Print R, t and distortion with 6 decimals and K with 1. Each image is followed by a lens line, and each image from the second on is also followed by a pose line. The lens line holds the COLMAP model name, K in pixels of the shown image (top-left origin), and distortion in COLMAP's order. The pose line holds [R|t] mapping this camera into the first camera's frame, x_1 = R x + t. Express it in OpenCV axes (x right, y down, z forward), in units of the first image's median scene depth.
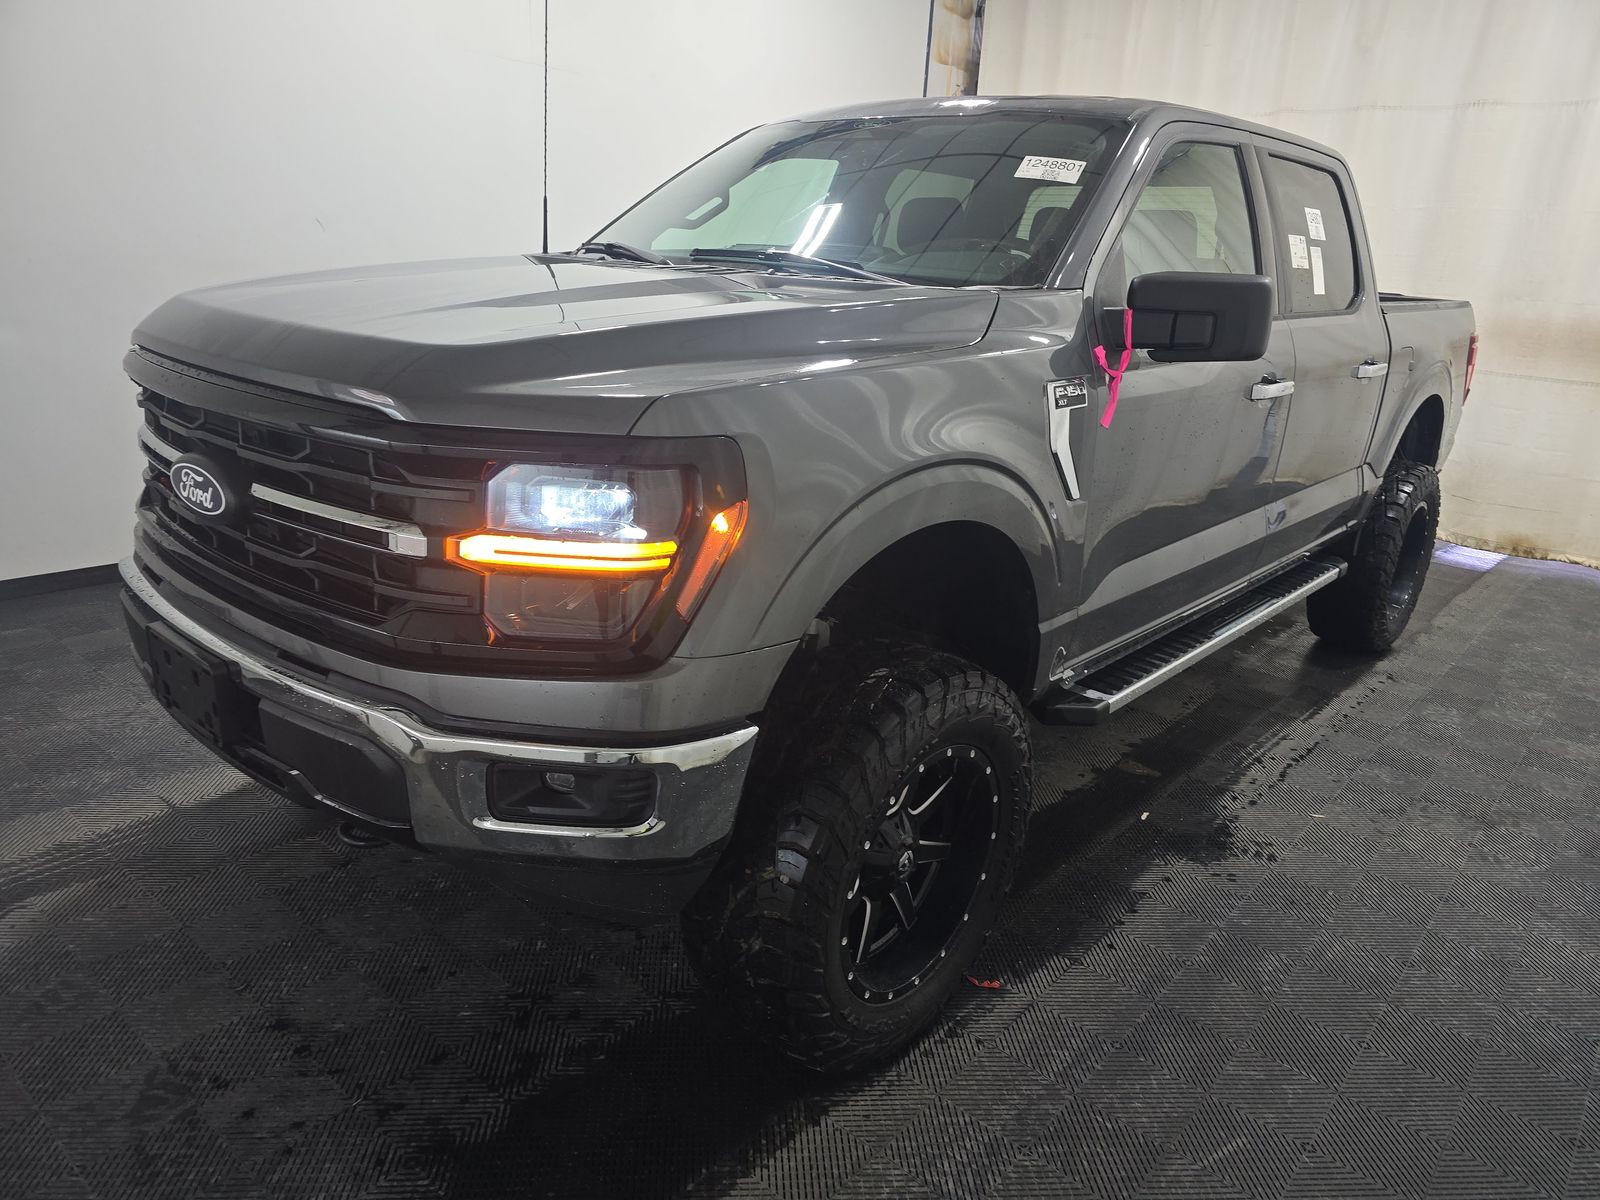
lens RADIAL K [[1065.6, 0, 810.1], [0, 1065.6, 602.7], [0, 0, 1]] dist [0.045822, -0.035057]
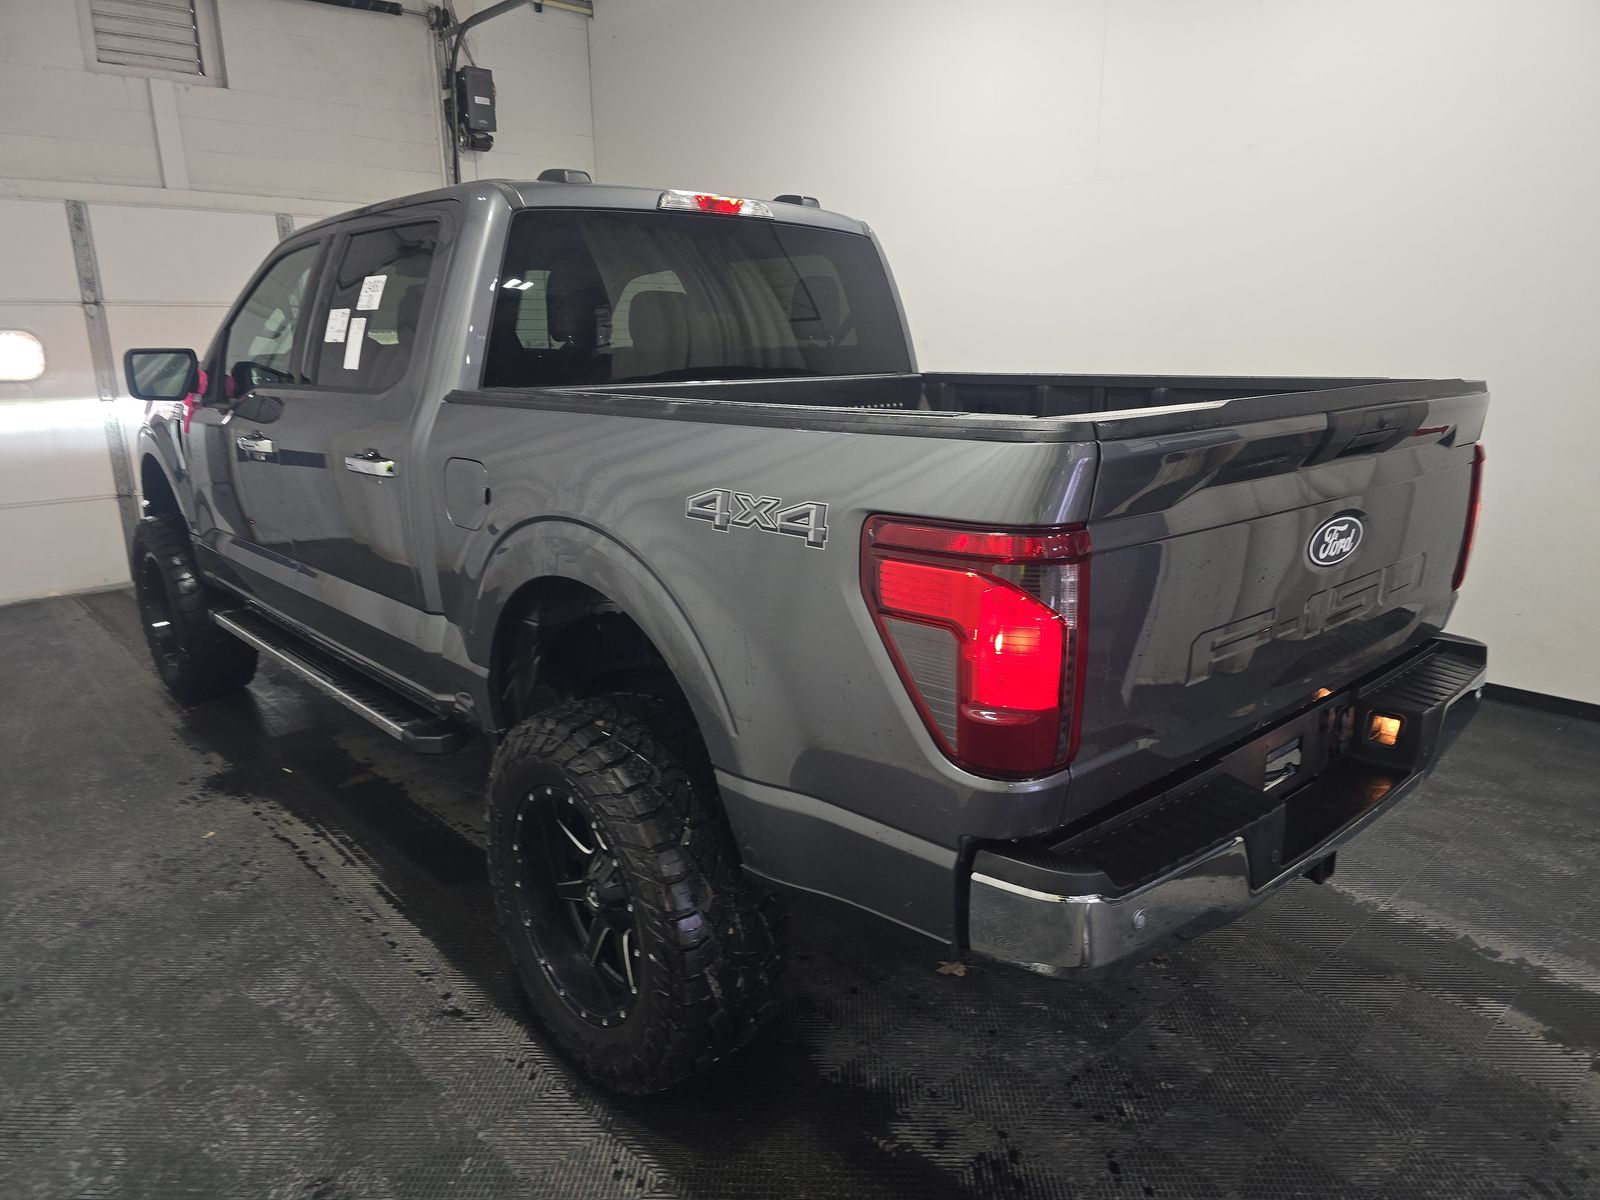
lens RADIAL K [[1065.6, 0, 810.1], [0, 1065.6, 602.7], [0, 0, 1]] dist [0.045822, -0.035057]
pose [[-0.105487, 0.178717, -0.978229, 1.372413], [-0.308988, 0.929134, 0.203067, -0.410342], [0.945198, 0.323683, -0.042790, 1.484449]]
